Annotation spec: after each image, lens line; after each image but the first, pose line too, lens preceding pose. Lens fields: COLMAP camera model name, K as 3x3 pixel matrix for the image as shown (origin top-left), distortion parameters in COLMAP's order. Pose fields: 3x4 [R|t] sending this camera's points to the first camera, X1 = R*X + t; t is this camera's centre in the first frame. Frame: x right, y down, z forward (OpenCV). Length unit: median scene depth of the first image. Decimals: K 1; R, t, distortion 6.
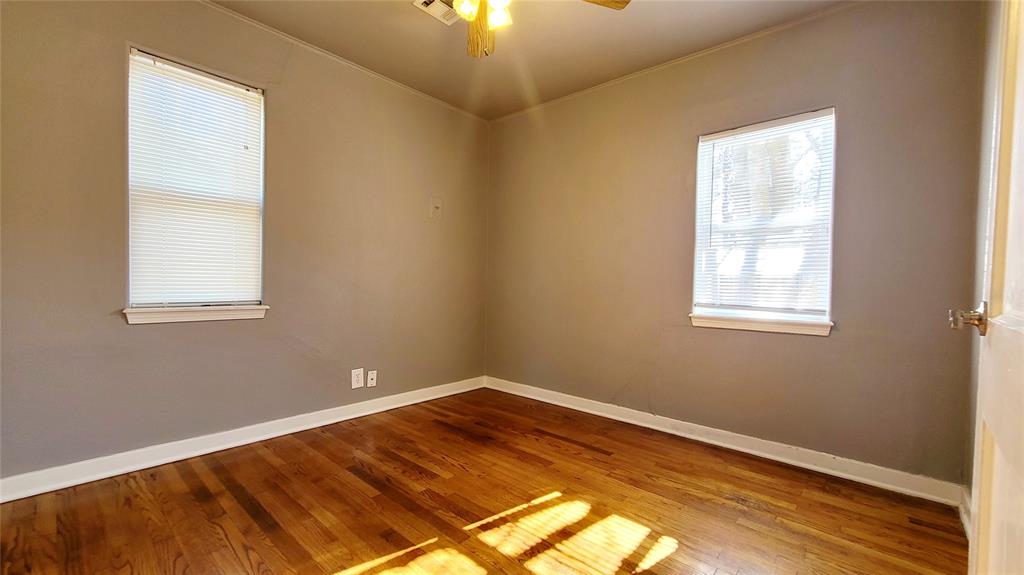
lens RADIAL K [[415.3, 0, 515.9], [0, 415.3, 292.5], [0, 0, 1]] dist [-0.001667, -0.000346]
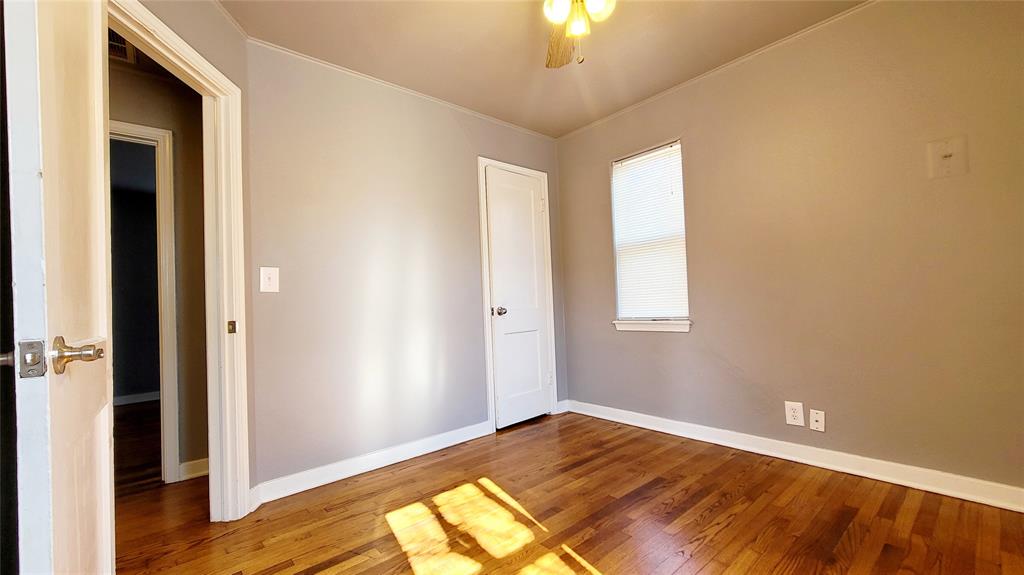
lens RADIAL K [[415.3, 0, 515.9], [0, 415.3, 292.5], [0, 0, 1]] dist [-0.001667, -0.000346]
pose [[-0.135843, -0.043024, -0.989796, 0.654474], [0.017564, 0.998795, -0.045826, -0.004088], [0.990575, -0.023610, -0.134923, 0.731644]]
